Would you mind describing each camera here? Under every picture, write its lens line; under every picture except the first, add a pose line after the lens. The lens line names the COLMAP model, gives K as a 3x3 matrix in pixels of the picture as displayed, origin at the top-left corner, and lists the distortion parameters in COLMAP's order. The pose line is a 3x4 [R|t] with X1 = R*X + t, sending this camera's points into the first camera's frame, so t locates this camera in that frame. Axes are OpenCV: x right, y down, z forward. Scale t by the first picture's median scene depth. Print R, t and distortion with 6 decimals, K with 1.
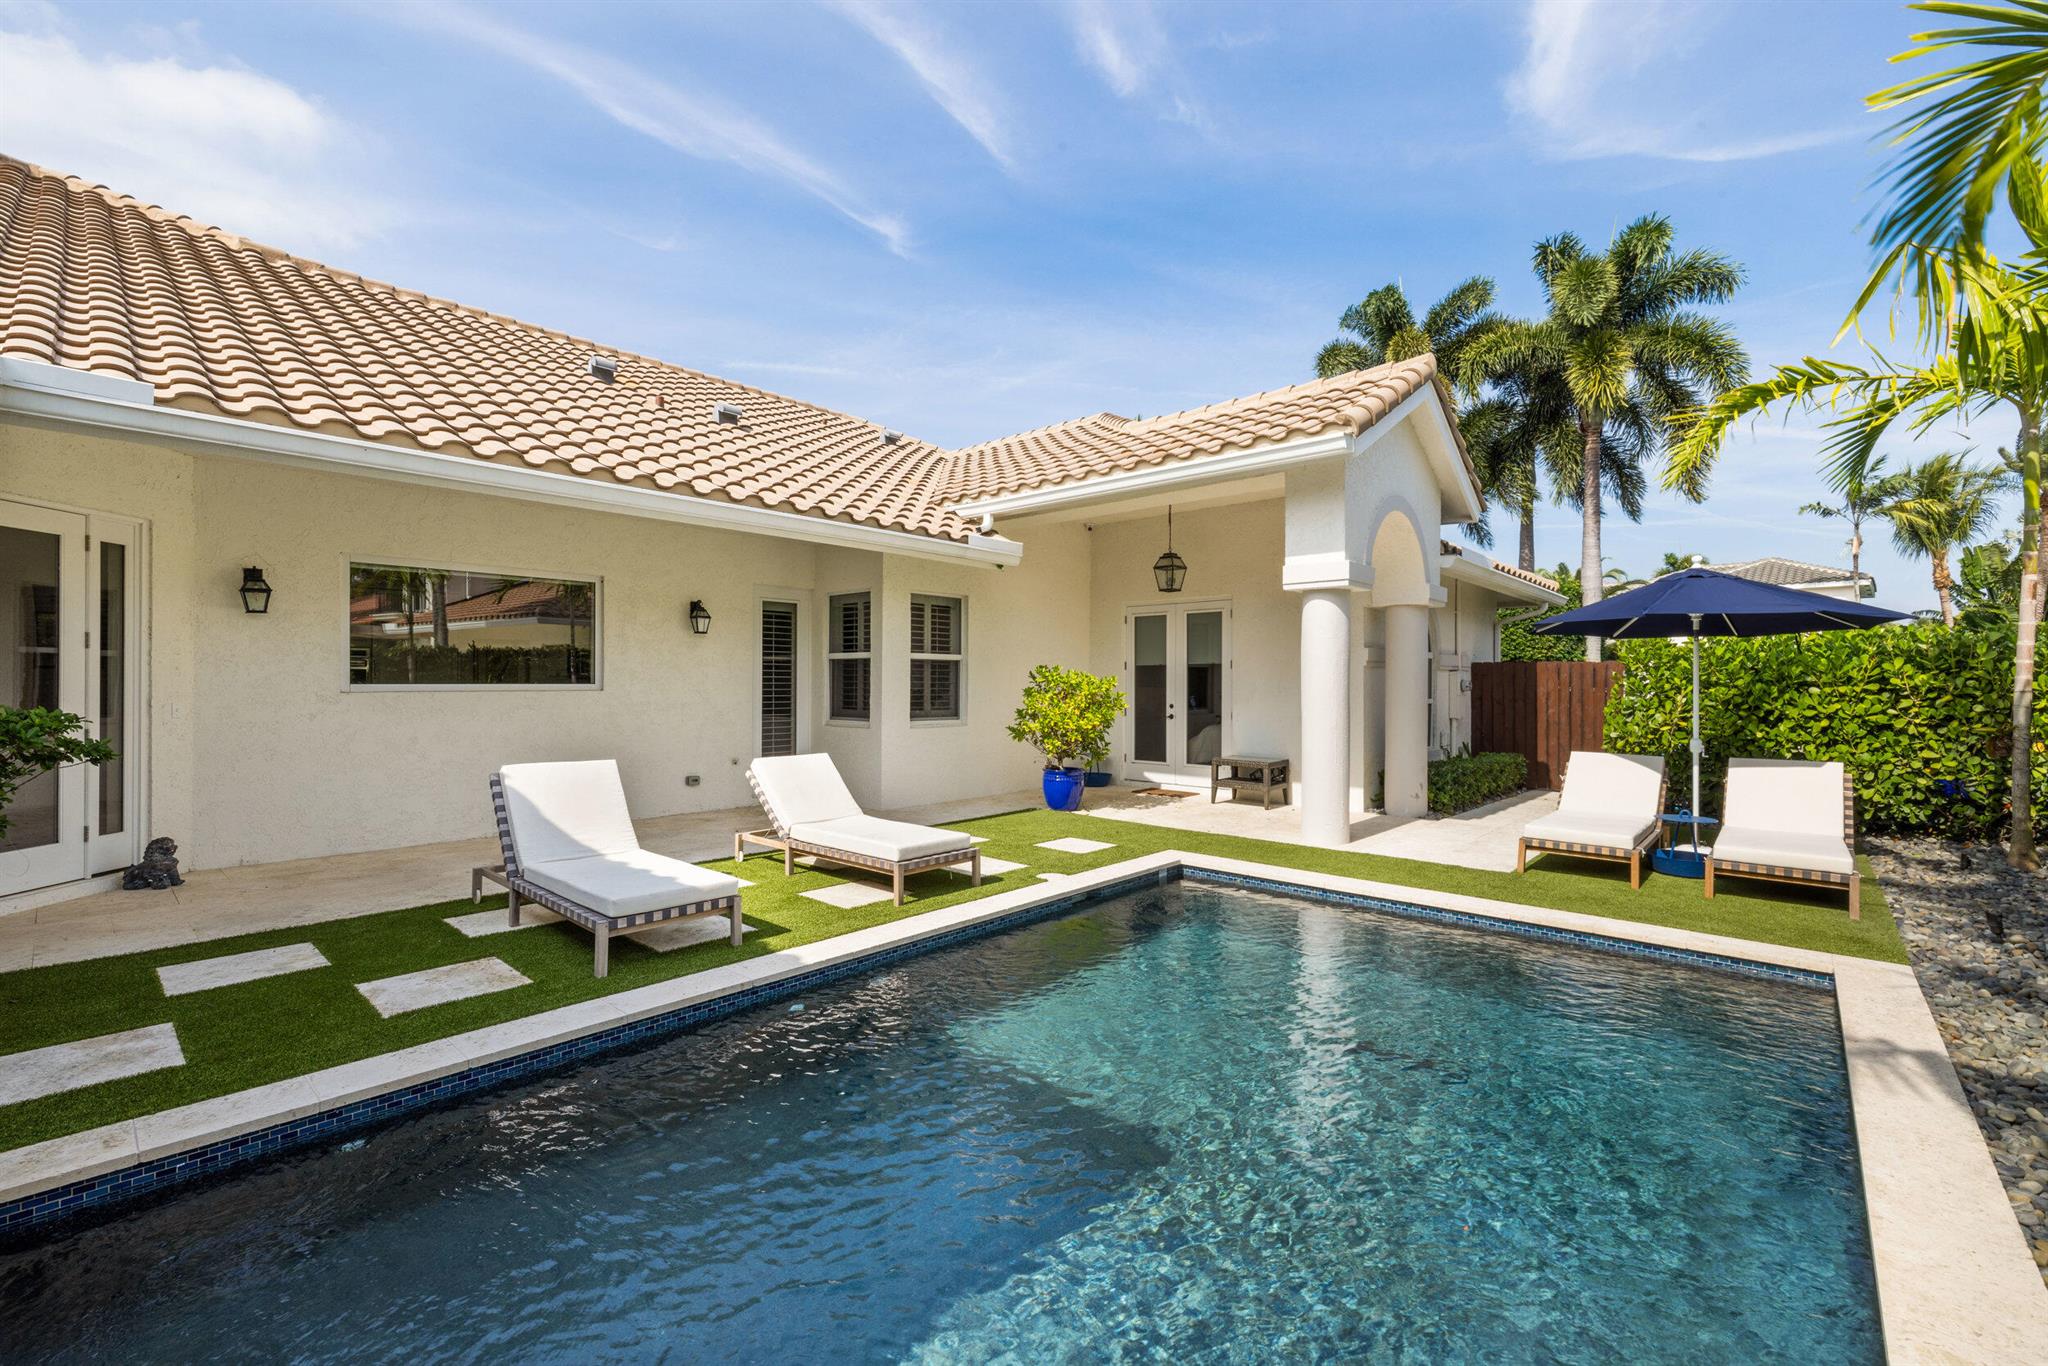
lens RADIAL K [[871.6, 0, 1012.3], [0, 871.6, 683.9], [0, 0, 1]] dist [0.001858, -0.000446]
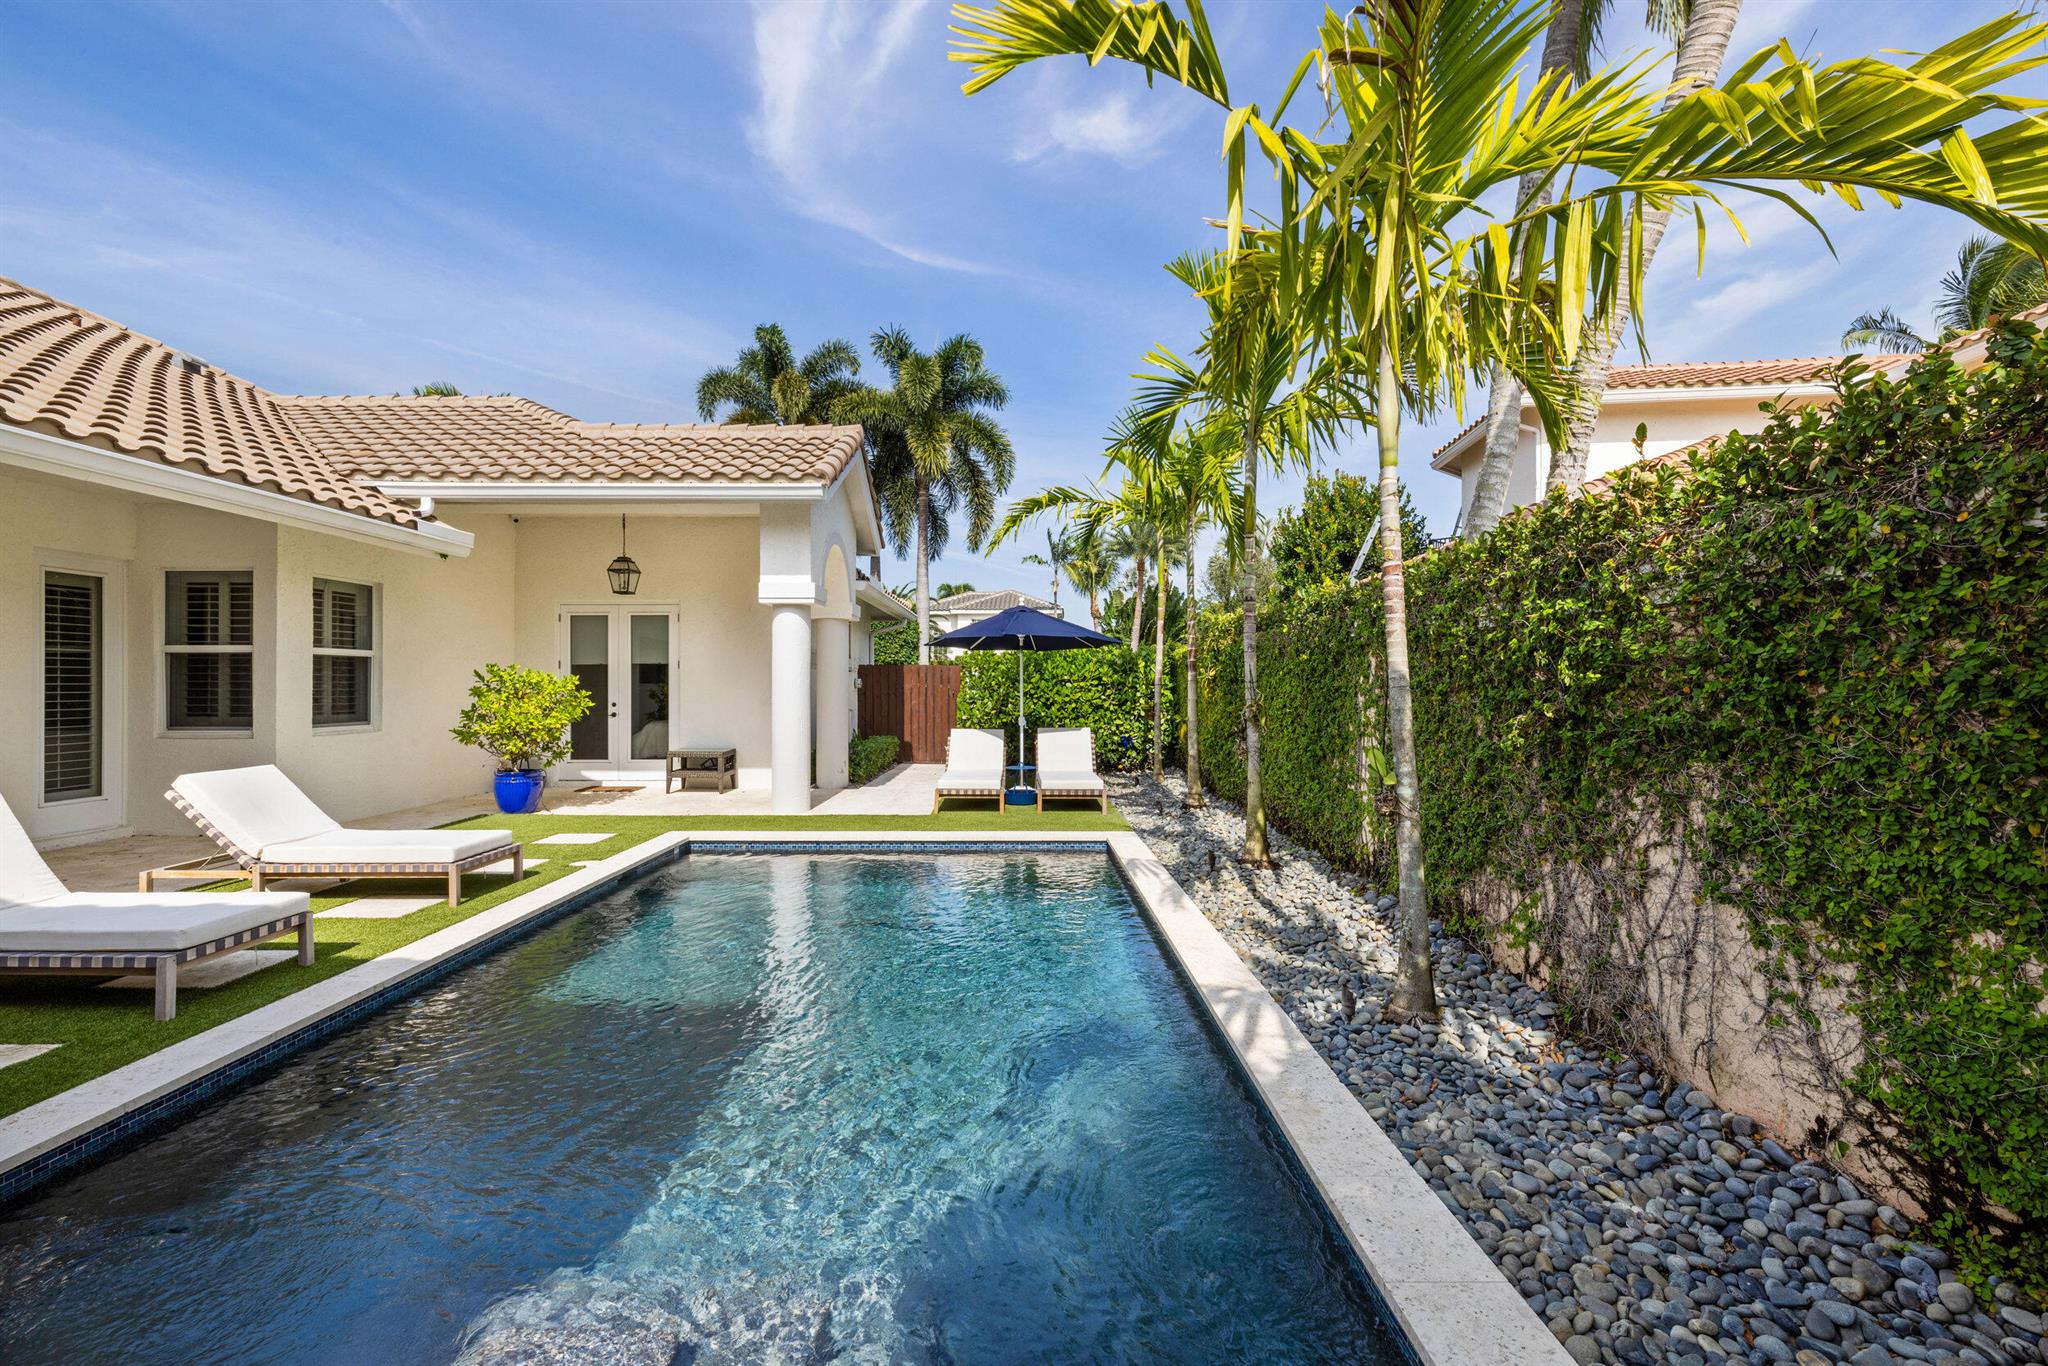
lens RADIAL K [[871.6, 0, 1029.8], [0, 871.6, 681.4], [0, 0, 1]] dist [0.001858, -0.000446]
pose [[0.730071, -0.003316, 0.683364, -0.189868], [0.004896, 0.999988, -0.000378, 0.001367], [-0.683354, 0.003622, 0.730078, -0.097529]]
